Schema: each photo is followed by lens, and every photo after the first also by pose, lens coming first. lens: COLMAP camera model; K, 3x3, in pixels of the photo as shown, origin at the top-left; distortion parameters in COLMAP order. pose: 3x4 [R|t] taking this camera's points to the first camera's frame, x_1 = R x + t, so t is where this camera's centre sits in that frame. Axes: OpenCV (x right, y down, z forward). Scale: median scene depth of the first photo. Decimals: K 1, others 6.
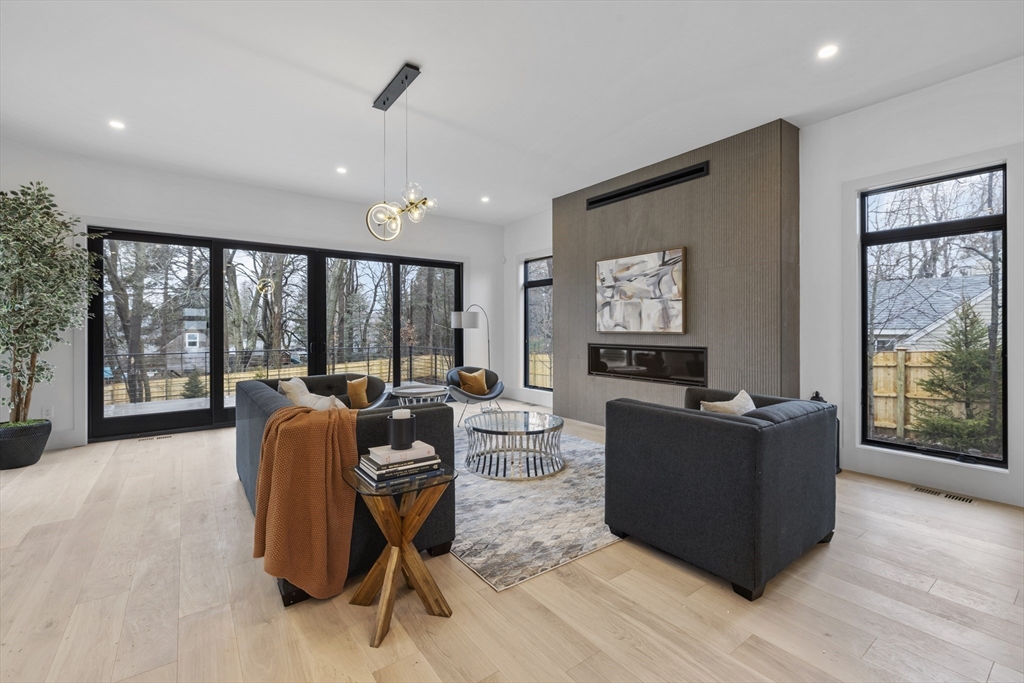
lens RADIAL K [[429.1, 0, 504.3], [0, 429.1, 333.7], [0, 0, 1]] dist [-0.001978, -0.000154]
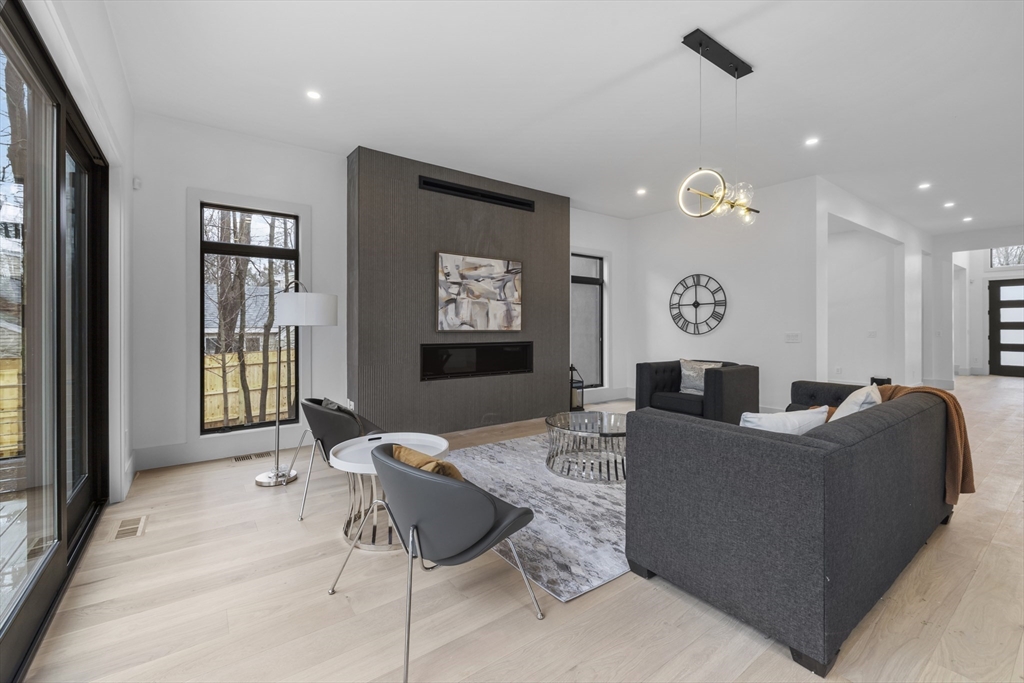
lens RADIAL K [[429.1, 0, 502.0], [0, 429.1, 332.4], [0, 0, 1]] dist [-0.001978, -0.000154]
pose [[0.010776, -0.003421, 0.999936, -0.742636], [0.017464, 0.999842, 0.003232, -0.001586], [-0.999789, 0.017428, 0.010834, 0.939315]]
